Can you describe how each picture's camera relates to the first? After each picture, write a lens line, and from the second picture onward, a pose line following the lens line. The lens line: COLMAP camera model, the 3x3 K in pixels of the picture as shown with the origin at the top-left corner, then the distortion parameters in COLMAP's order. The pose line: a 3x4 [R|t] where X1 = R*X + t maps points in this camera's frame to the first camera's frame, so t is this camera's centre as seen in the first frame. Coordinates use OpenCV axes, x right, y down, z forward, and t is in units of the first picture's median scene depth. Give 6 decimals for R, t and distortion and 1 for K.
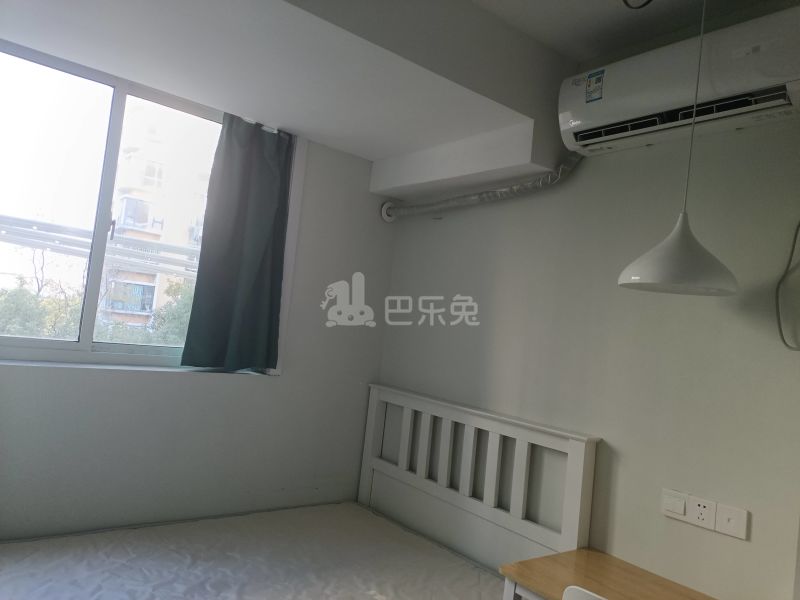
lens RADIAL K [[584.0, 0, 393.1], [0, 584.0, 302.5], [0, 0, 1]] dist [0.072225, -0.081159]
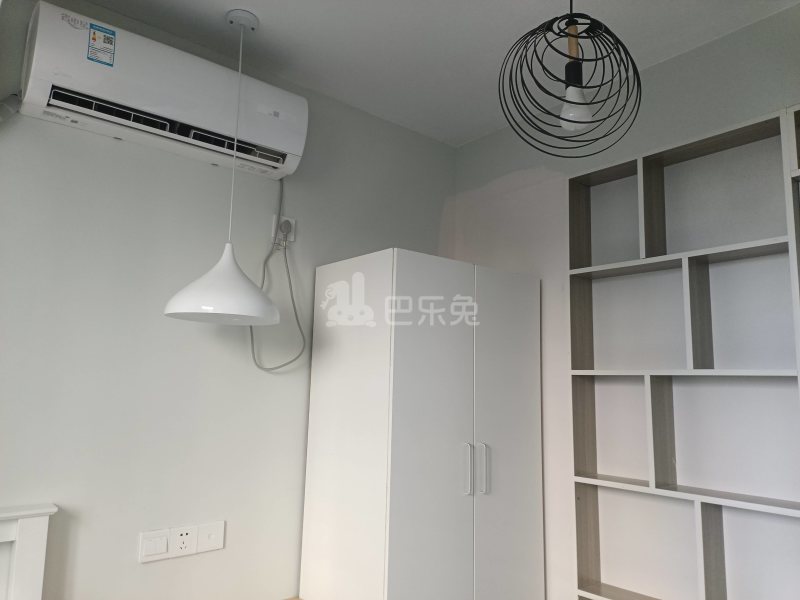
lens RADIAL K [[584.0, 0, 400.8], [0, 584.0, 302.9], [0, 0, 1]] dist [0.072225, -0.081159]
pose [[-0.013839, 0.026912, 0.999542, -0.478581], [-0.068165, 0.997287, -0.027795, -0.039526], [-0.997578, -0.068519, -0.011967, 0.669933]]
